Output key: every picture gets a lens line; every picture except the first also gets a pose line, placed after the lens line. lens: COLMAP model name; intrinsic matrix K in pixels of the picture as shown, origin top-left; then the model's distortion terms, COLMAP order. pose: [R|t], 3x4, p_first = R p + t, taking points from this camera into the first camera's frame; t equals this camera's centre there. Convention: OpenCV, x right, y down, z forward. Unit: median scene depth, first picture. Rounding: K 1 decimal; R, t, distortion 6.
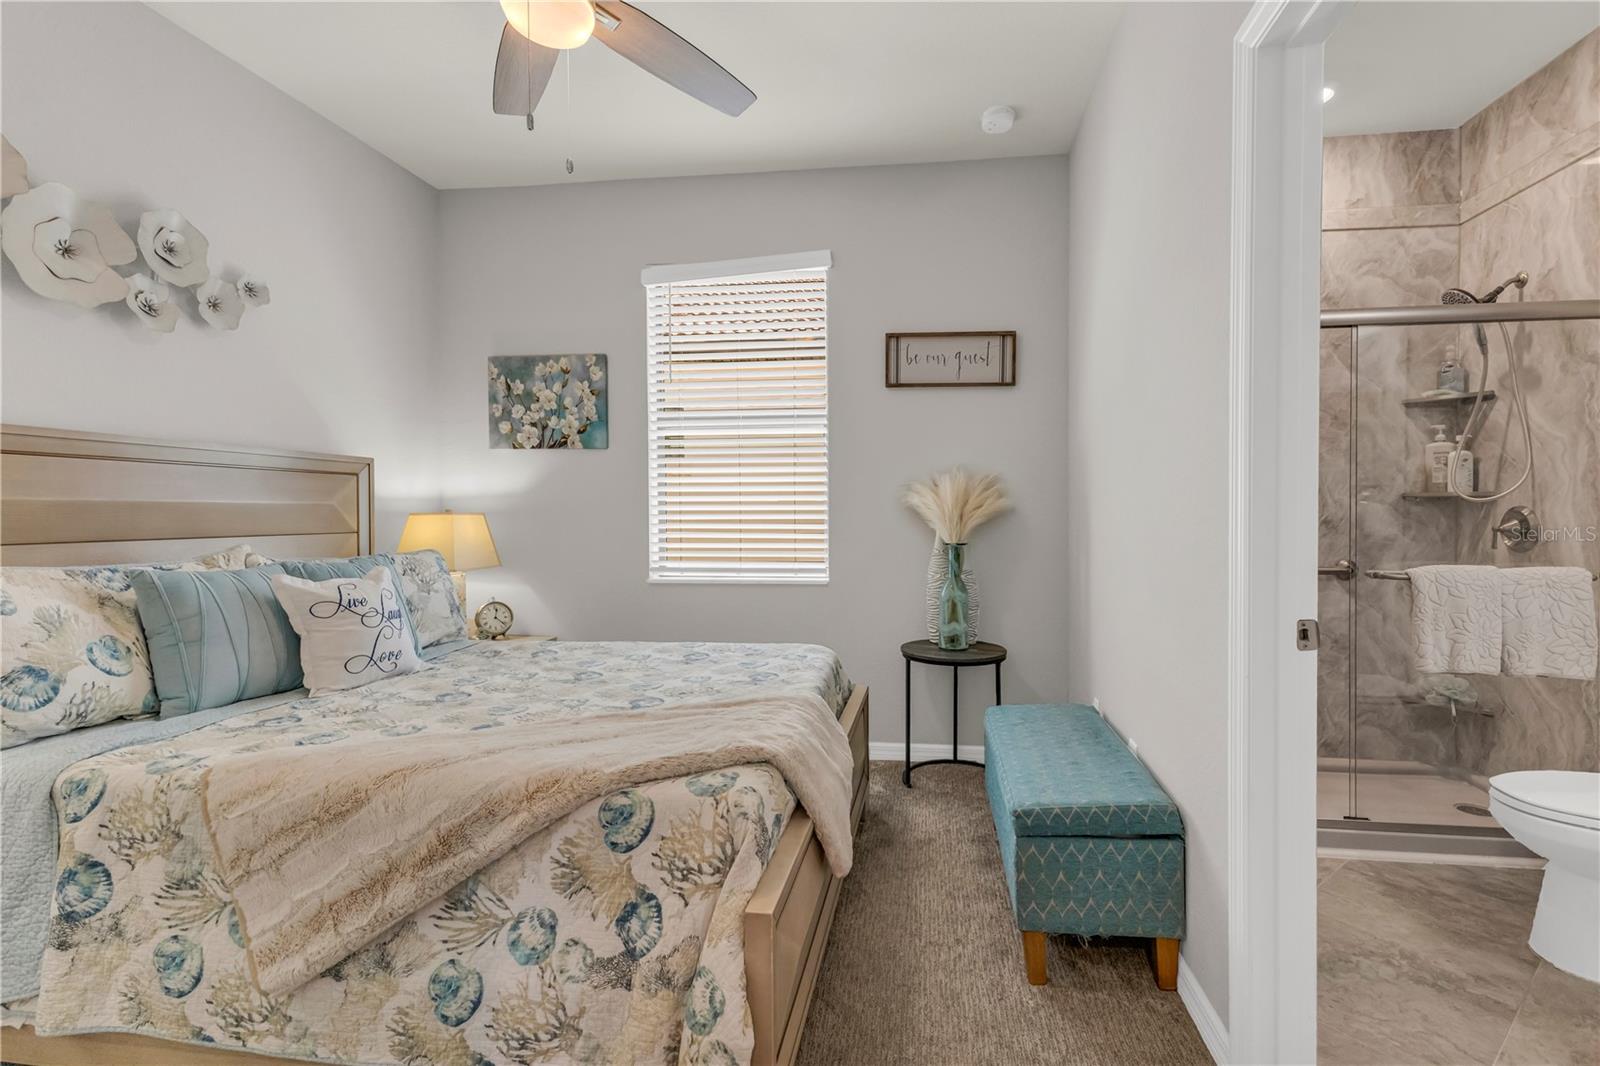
lens RADIAL K [[769.6, 0, 794.8], [0, 769.6, 519.8], [0, 0, 1]] dist [0.014967, -0.008356]
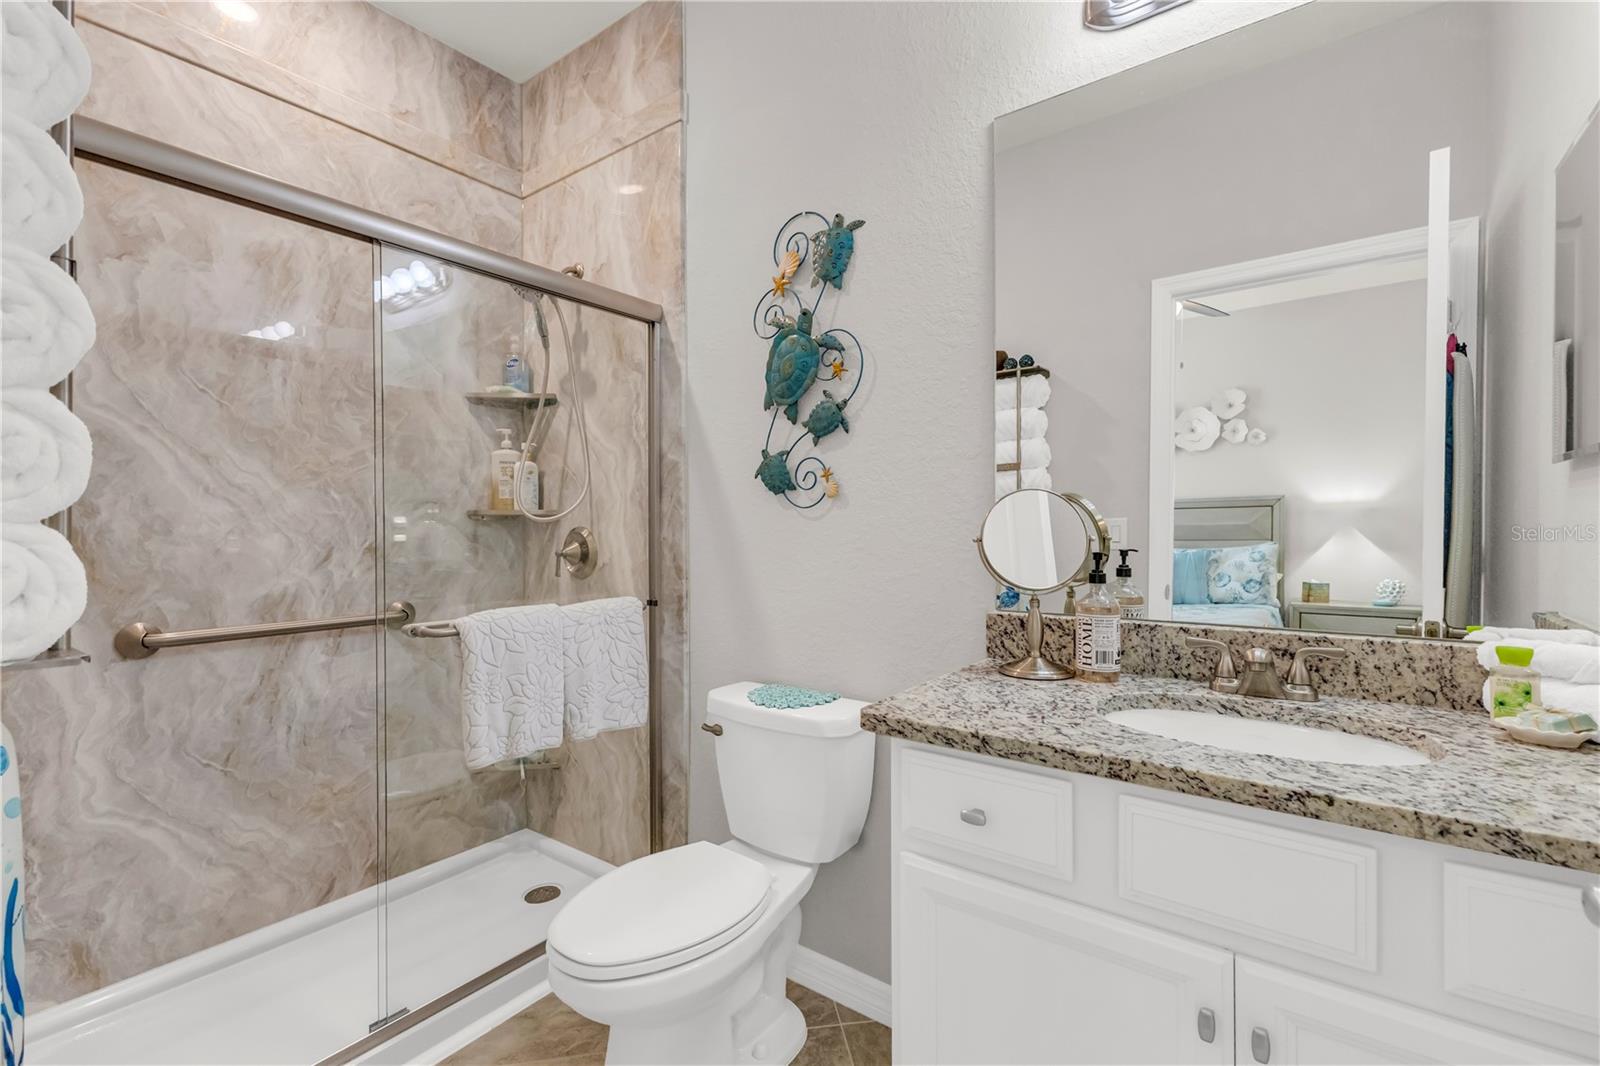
lens RADIAL K [[704.7, 0, 787.8], [0, 704.7, 527.3], [0, 0, 1]] dist [0.008626, -0.000235]
pose [[0.509416, -0.001745, 0.860518, 0.347747], [0.014290, 0.999877, -0.006432, -0.008122], [-0.860402, 0.015573, 0.509379, 0.368724]]
